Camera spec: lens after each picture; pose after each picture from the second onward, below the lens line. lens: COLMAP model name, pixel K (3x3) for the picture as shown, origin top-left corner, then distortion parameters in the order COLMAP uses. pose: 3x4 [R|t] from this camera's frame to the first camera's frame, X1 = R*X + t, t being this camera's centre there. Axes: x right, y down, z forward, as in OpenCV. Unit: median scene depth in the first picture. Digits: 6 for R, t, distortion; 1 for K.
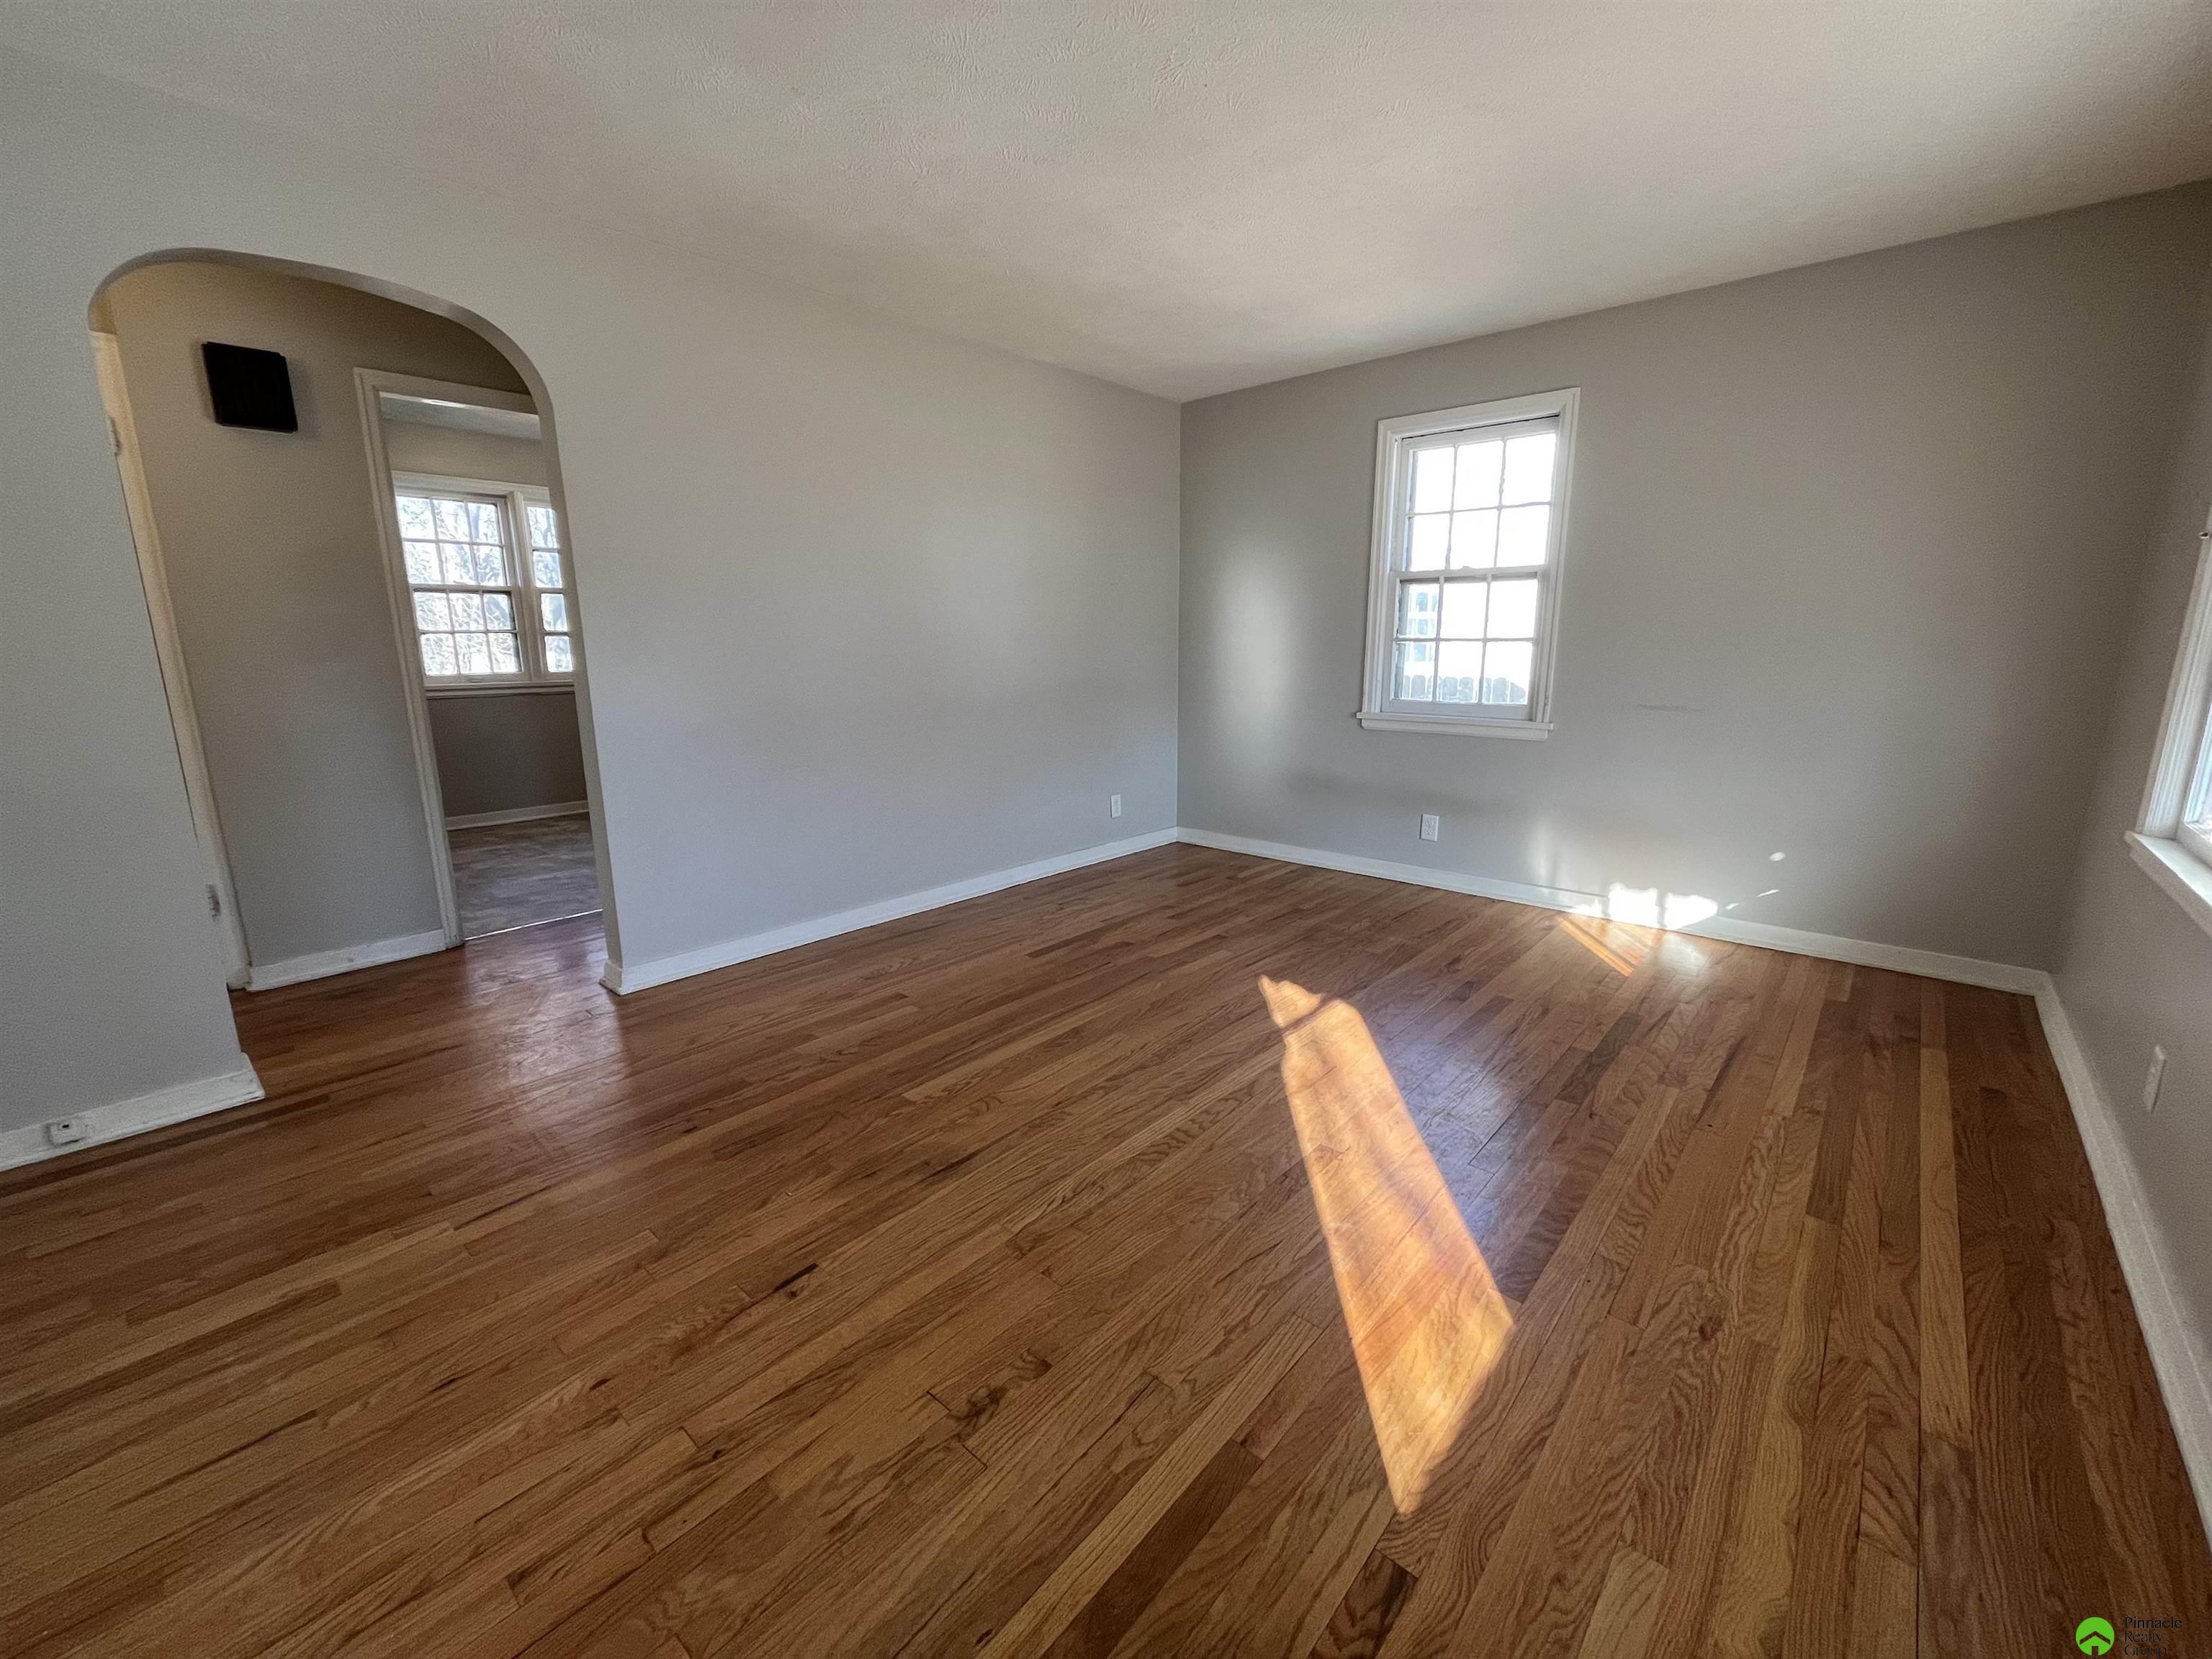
lens RADIAL K [[892.5, 0, 1110.5], [0, 892.5, 821.5], [0, 0, 1]] dist [-0.002288, -0.000267]
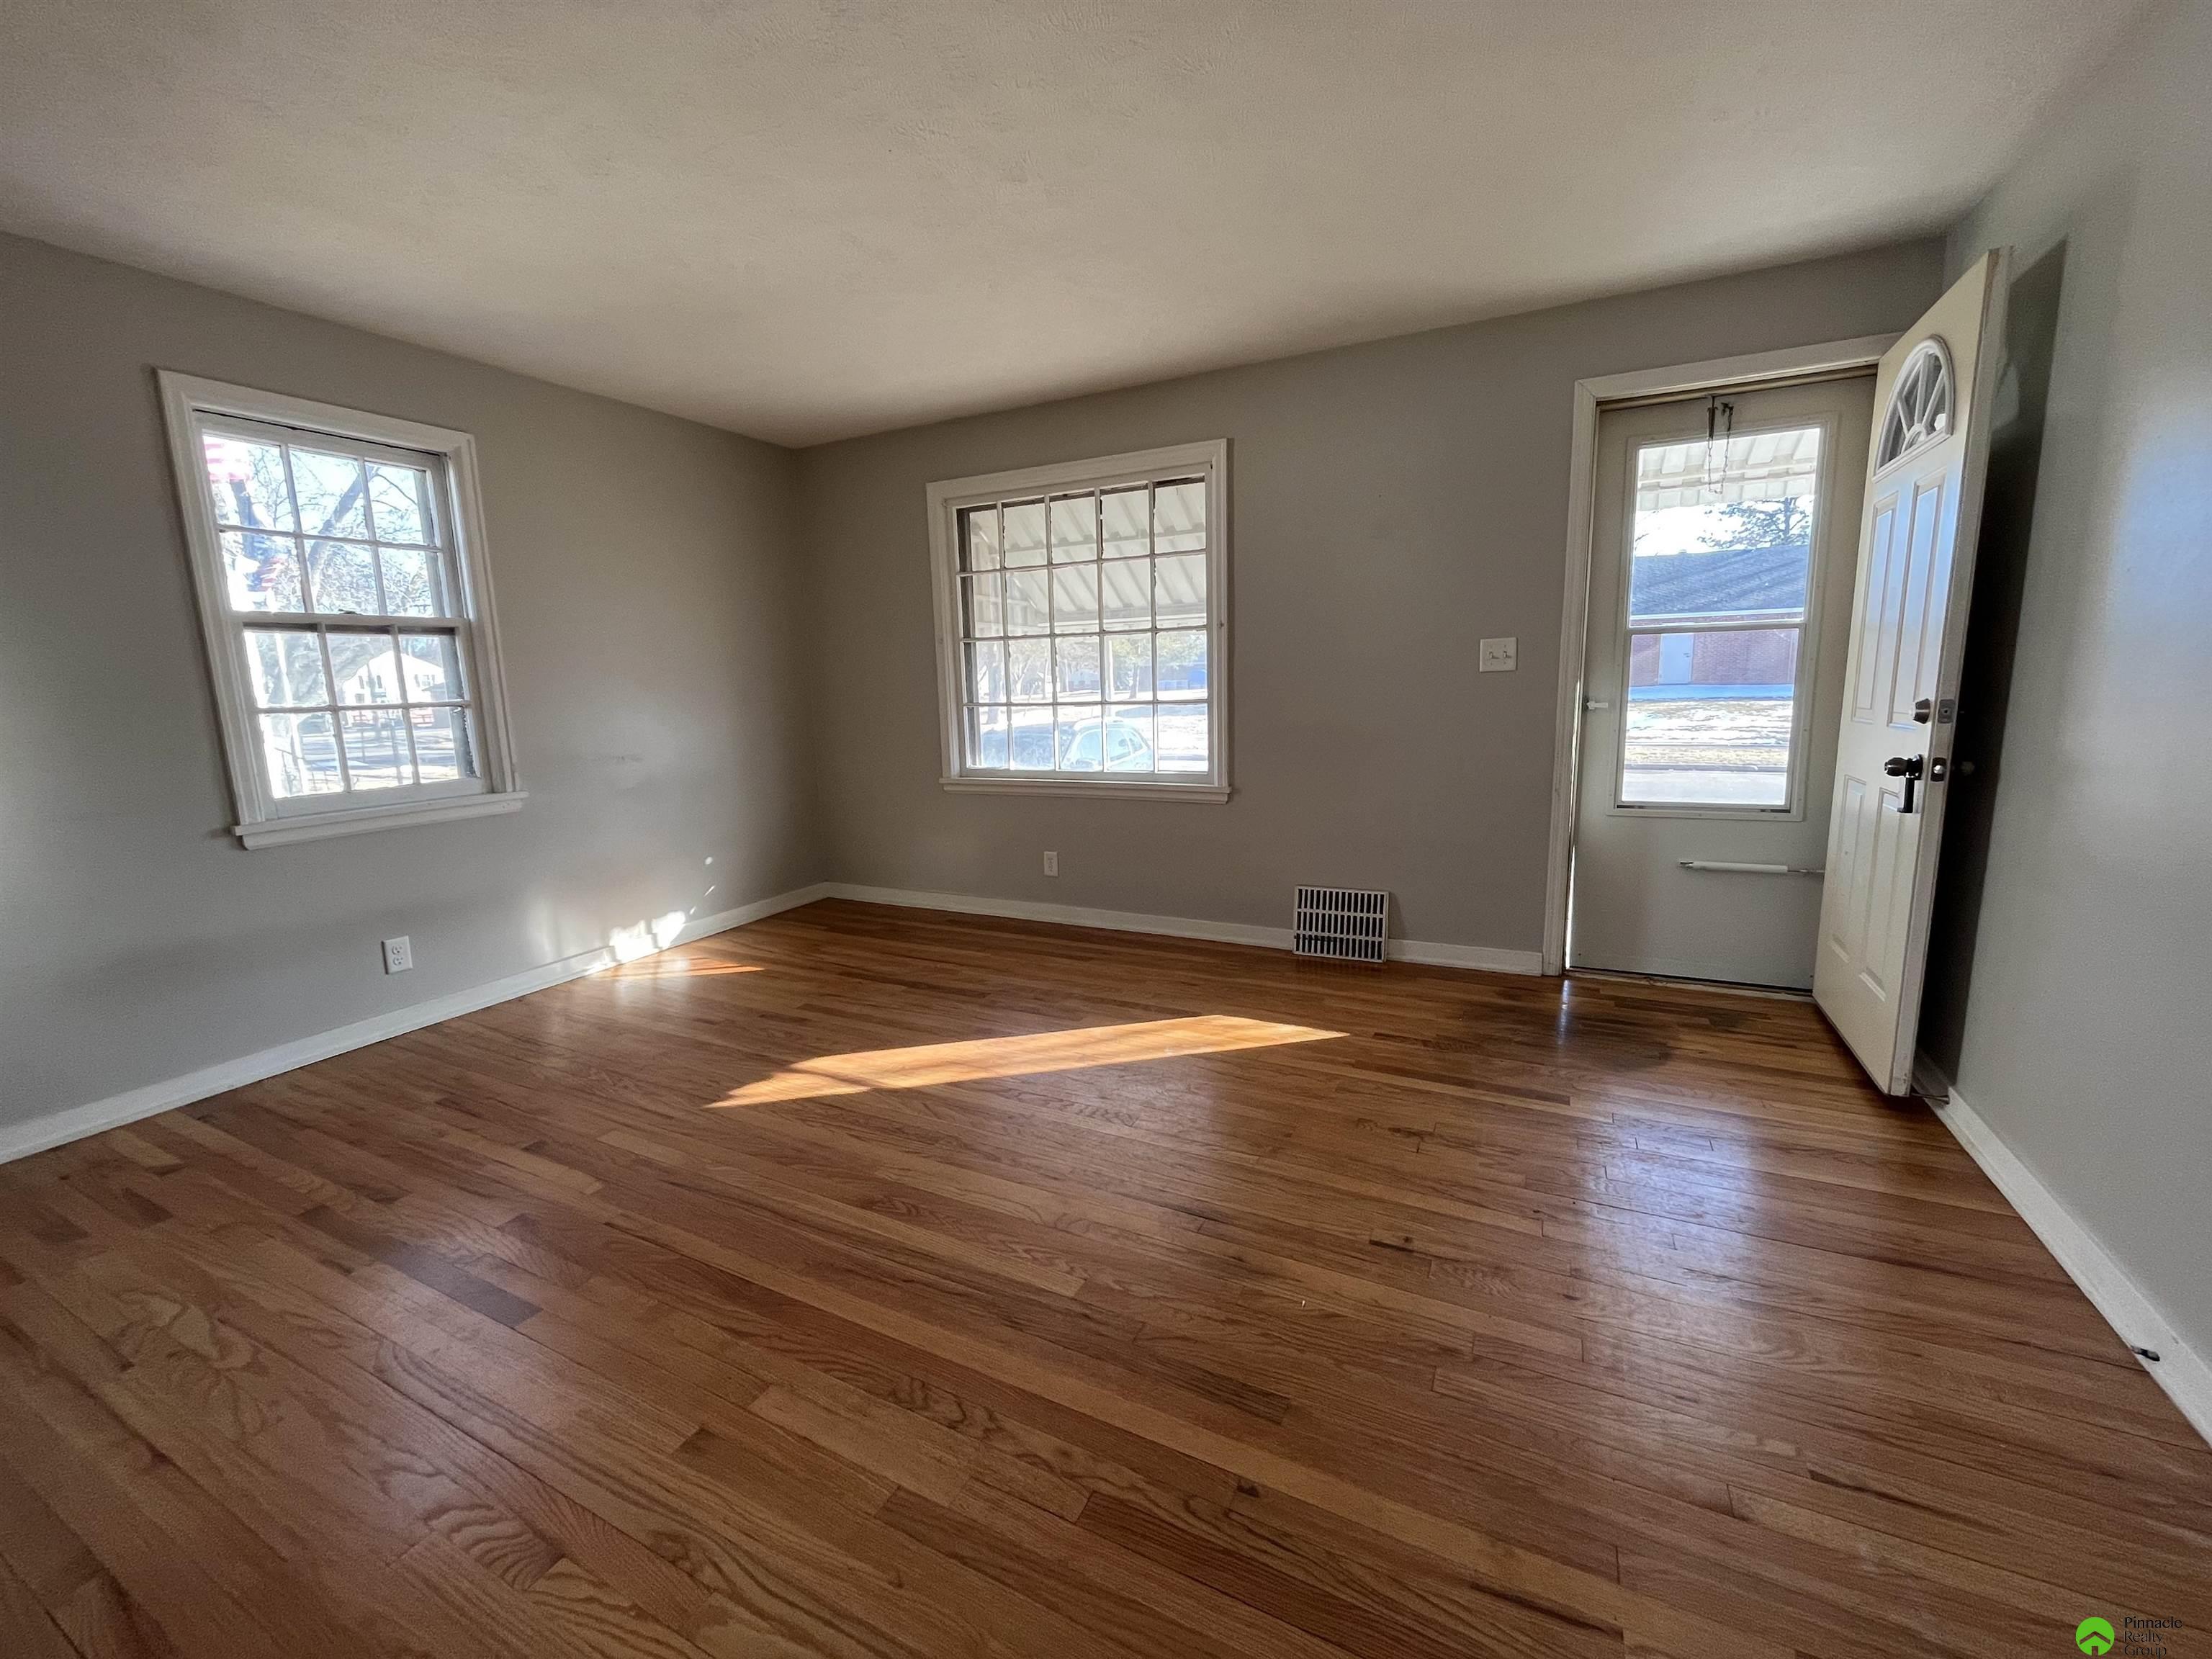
lens RADIAL K [[892.5, 0, 1110.5], [0, 892.5, 821.5], [0, 0, 1]] dist [-0.002288, -0.000267]
pose [[-0.264194, -0.145440, 0.953441, -0.726021], [0.222556, 0.952692, 0.206995, -0.177478], [-0.938440, 0.266881, -0.219327, 0.834524]]
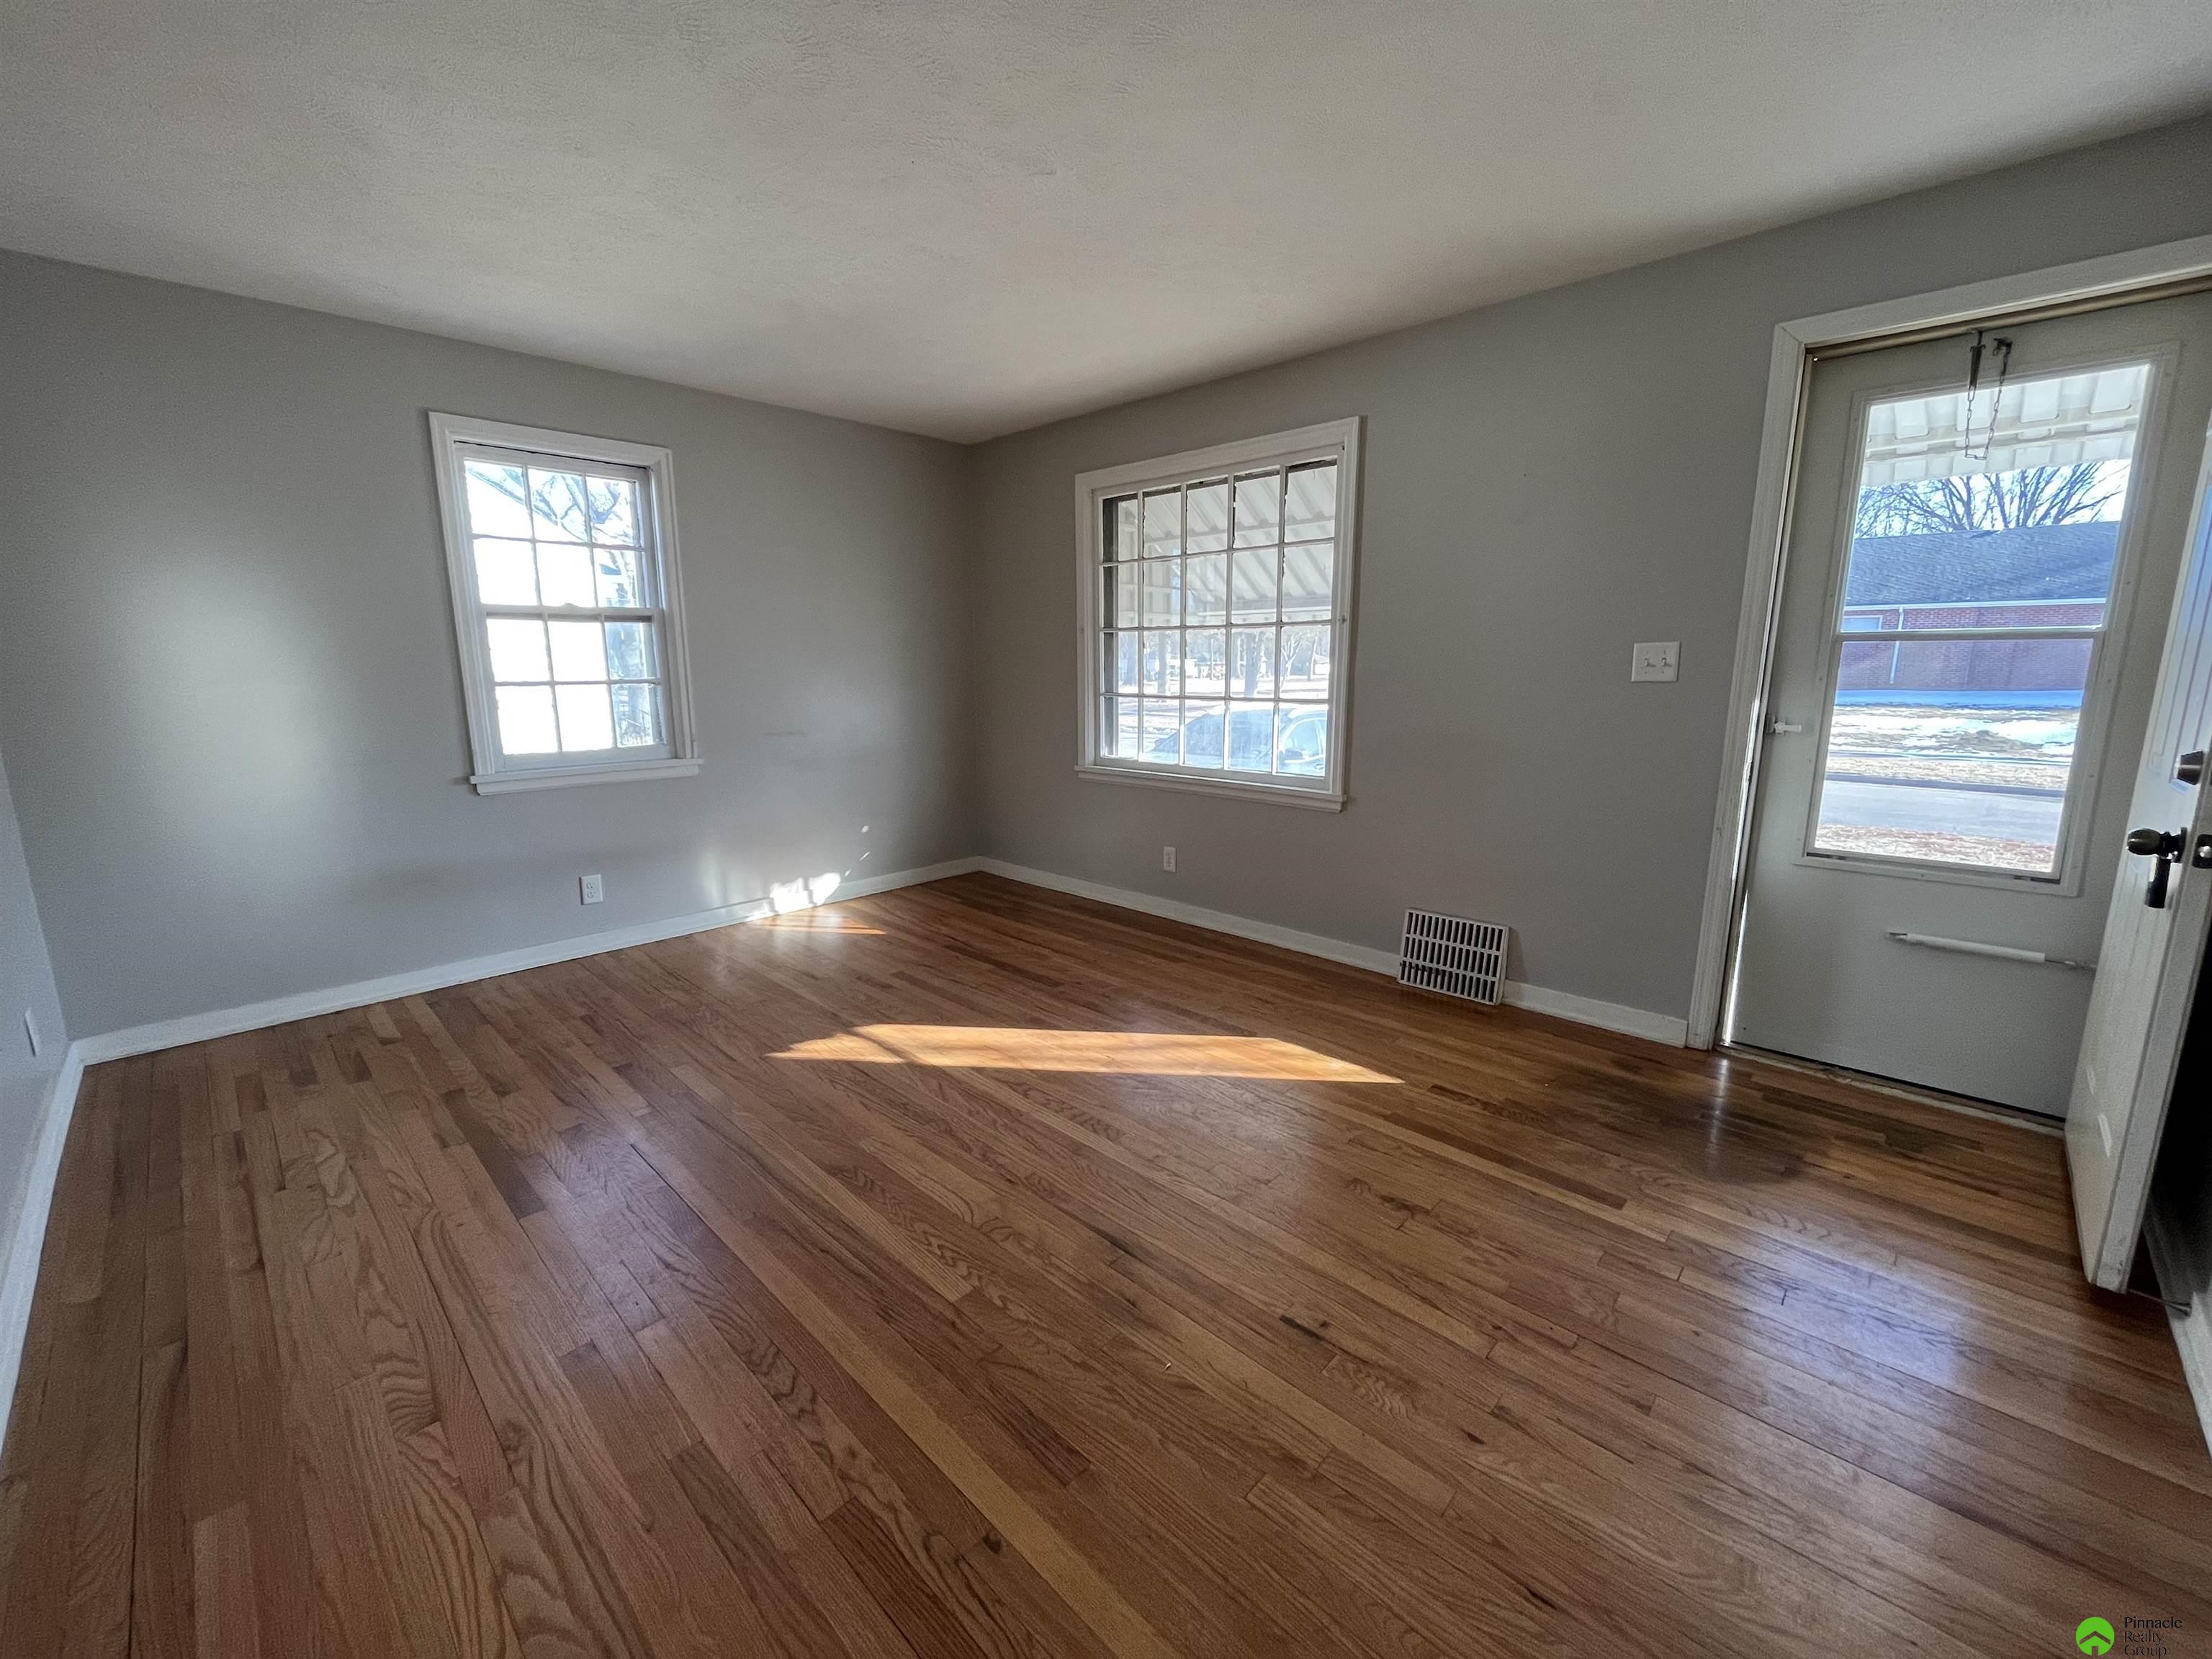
lens RADIAL K [[892.5, 0, 1110.5], [0, 892.5, 821.5], [0, 0, 1]] dist [-0.002288, -0.000267]
pose [[0.033547, -0.176917, 0.983654, -0.729290], [0.205729, 0.964353, 0.166429, -0.148318], [-0.978034, 0.196783, 0.068748, 0.599266]]
